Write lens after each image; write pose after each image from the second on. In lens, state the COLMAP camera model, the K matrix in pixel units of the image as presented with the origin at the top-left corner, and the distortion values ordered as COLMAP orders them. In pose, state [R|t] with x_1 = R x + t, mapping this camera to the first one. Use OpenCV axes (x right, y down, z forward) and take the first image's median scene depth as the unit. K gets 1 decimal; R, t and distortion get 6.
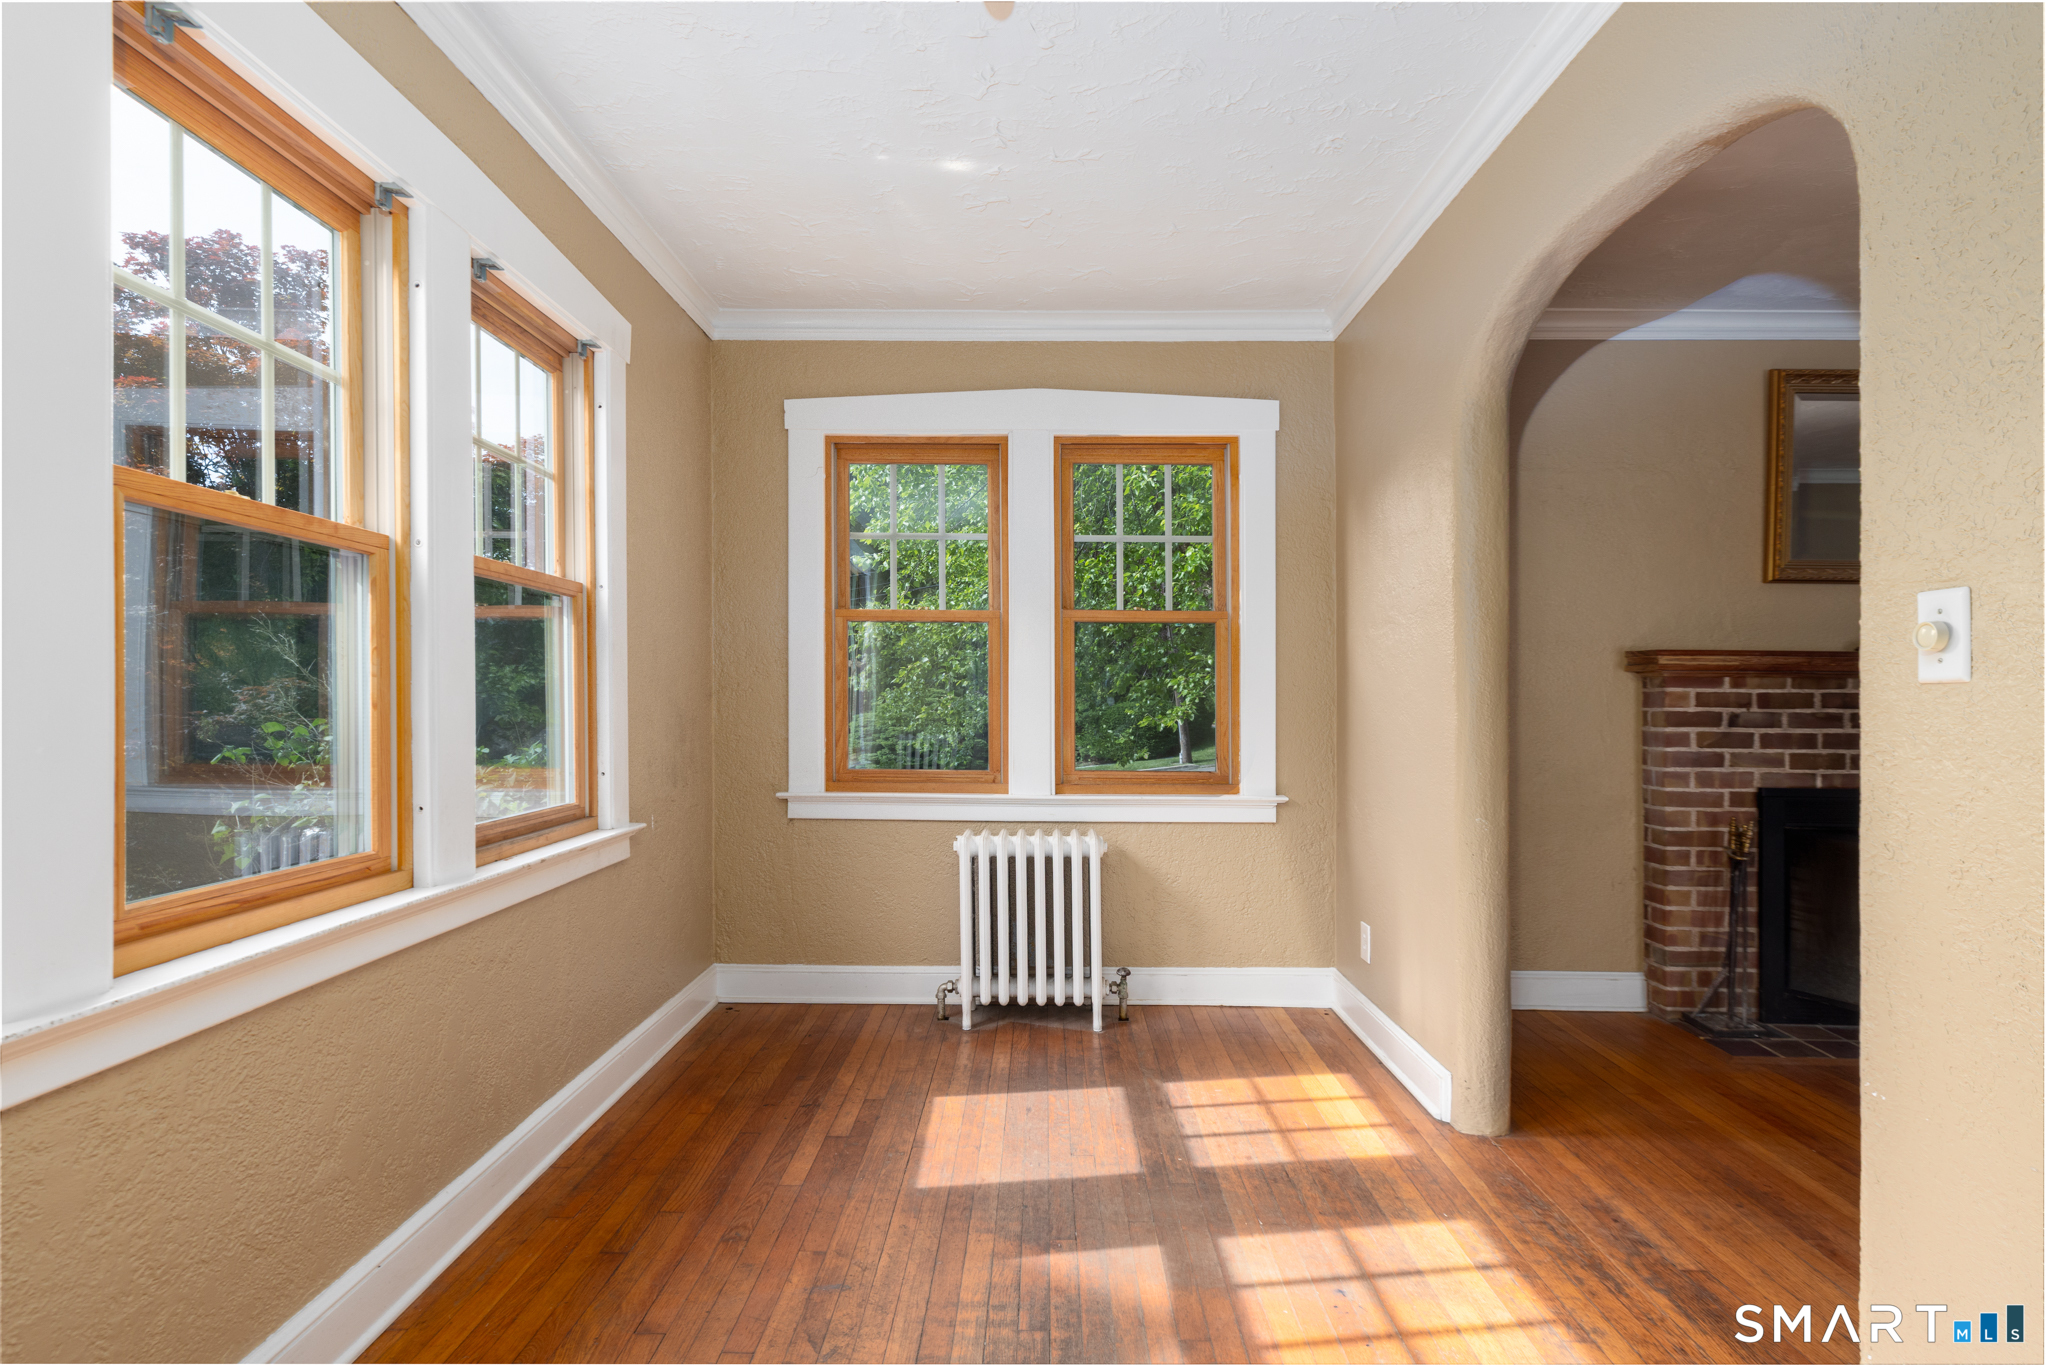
lens RADIAL K [[1068.5, 0, 932.2], [0, 1068.5, 729.3], [0, 0, 1]] dist [-0.004480, -0.002125]
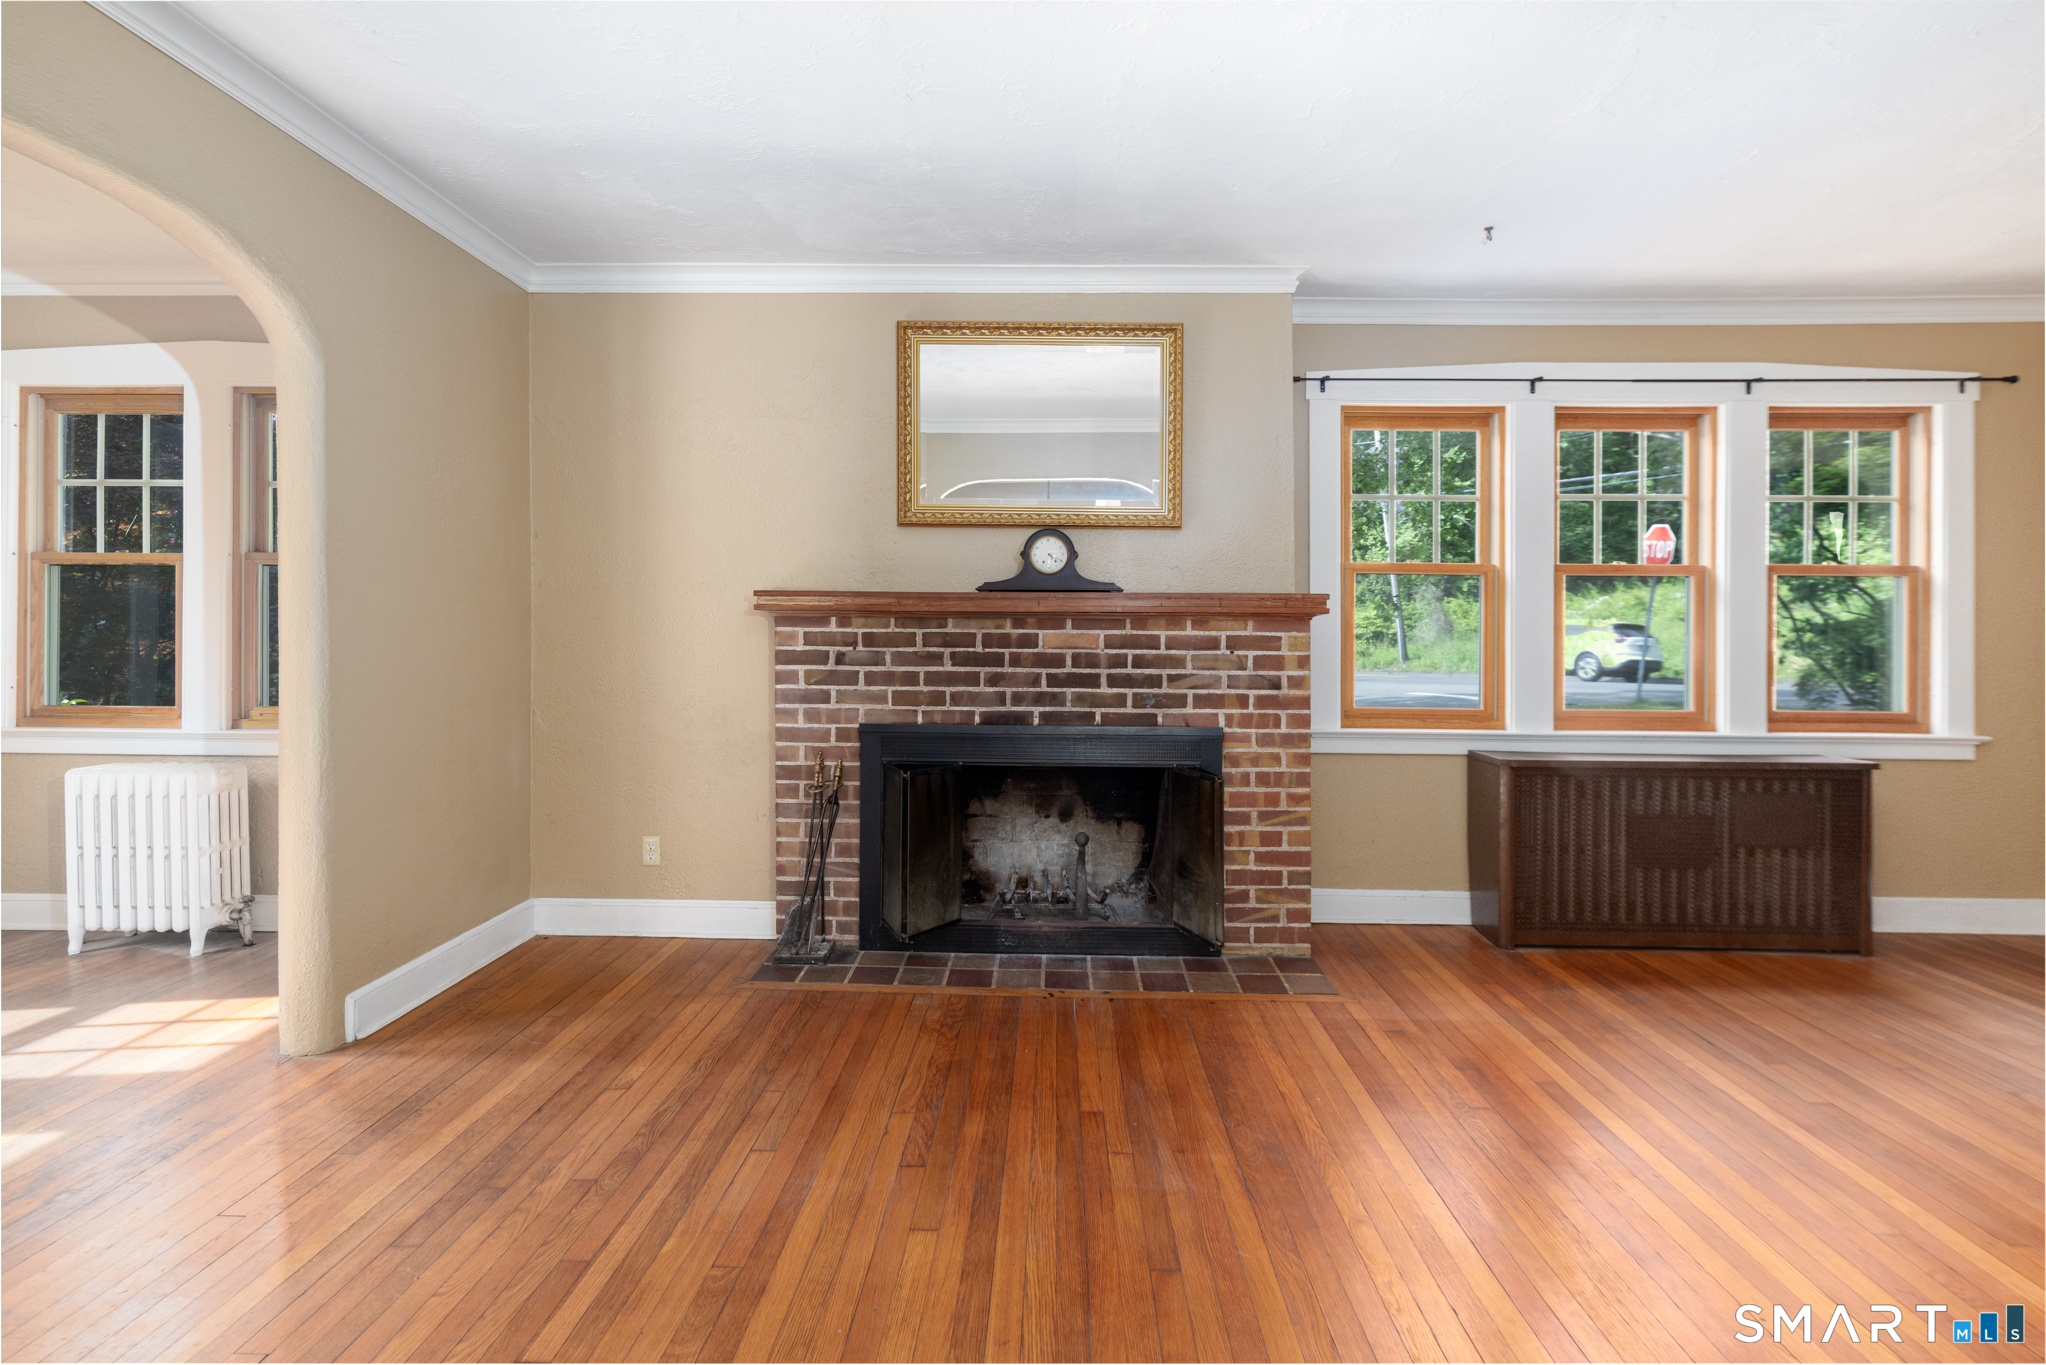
lens RADIAL K [[1068.5, 0, 1112.5], [0, 1068.5, 662.3], [0, 0, 1]] dist [-0.004480, -0.002125]
pose [[0.999929, 0.001003, 0.011893, 1.006188], [-0.000939, 0.999985, -0.005387, 0.000577], [-0.011898, 0.005375, 0.999915, -0.044664]]
